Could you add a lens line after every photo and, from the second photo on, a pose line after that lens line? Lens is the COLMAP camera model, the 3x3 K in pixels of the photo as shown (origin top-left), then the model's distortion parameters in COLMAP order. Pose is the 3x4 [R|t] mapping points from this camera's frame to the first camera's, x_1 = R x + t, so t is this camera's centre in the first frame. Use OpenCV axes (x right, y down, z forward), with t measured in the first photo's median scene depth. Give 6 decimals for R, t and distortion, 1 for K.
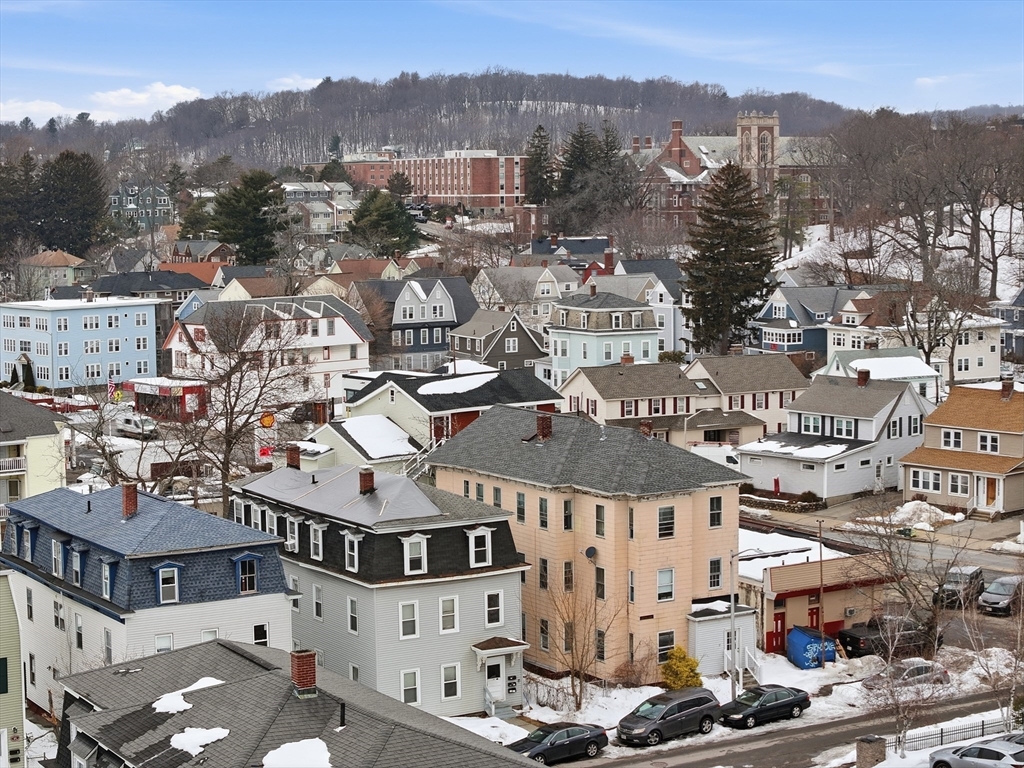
lens RADIAL K [[2031.9, 0, 515.8], [0, 2031.9, 386.1], [0, 0, 1]] dist [-0.113050, 0.000000]
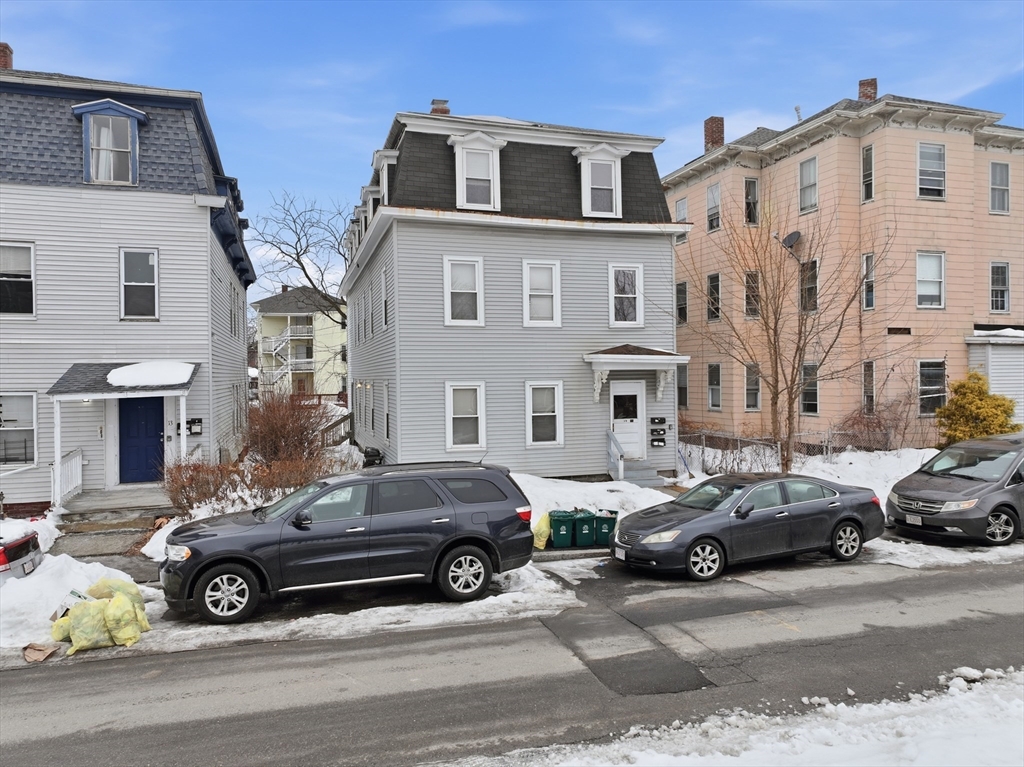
lens RADIAL K [[721.7, 0, 512.8], [0, 721.7, 378.1], [0, 0, 1]] dist [0.003729, 0.008838]
pose [[0.968152, 0.002345, -0.250351, 0.008615], [-0.025411, 0.995713, -0.088943, 0.136300], [0.249069, 0.092472, 0.964061, 0.710923]]
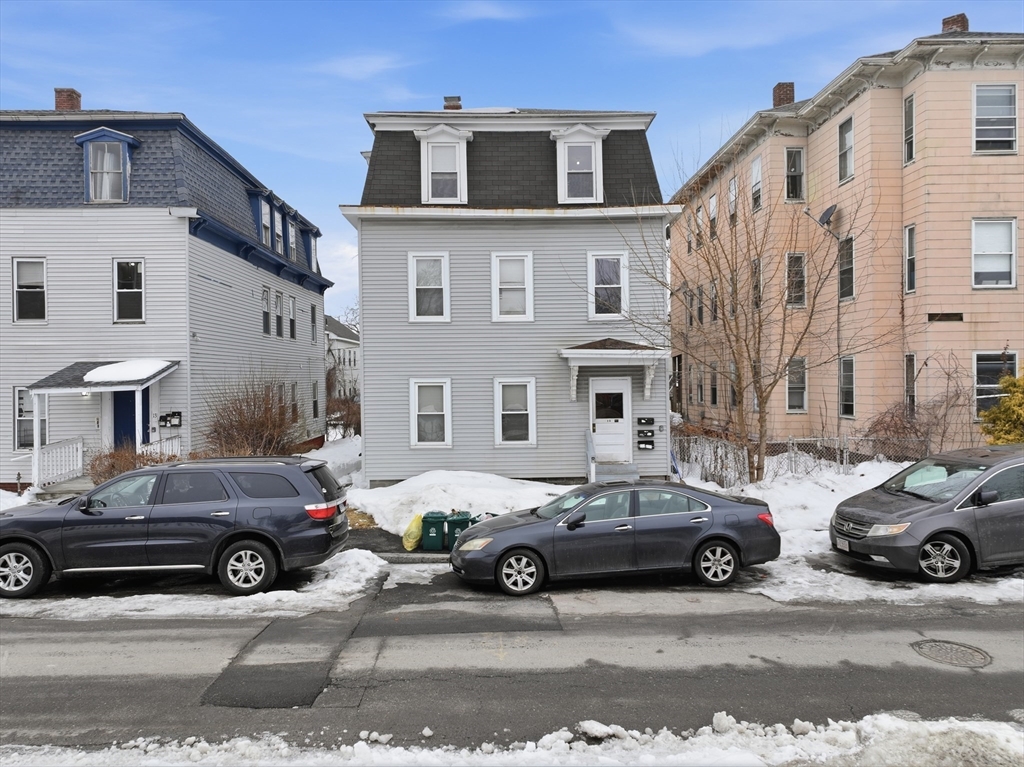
lens RADIAL K [[721.7, 0, 511.1], [0, 721.7, 378.5], [0, 0, 1]] dist [0.003729, 0.008838]
pose [[0.862805, 0.001916, -0.505533, 0.057217], [-0.048308, 0.995729, -0.078676, 0.134627], [0.503223, 0.092303, 0.859213, 0.737384]]
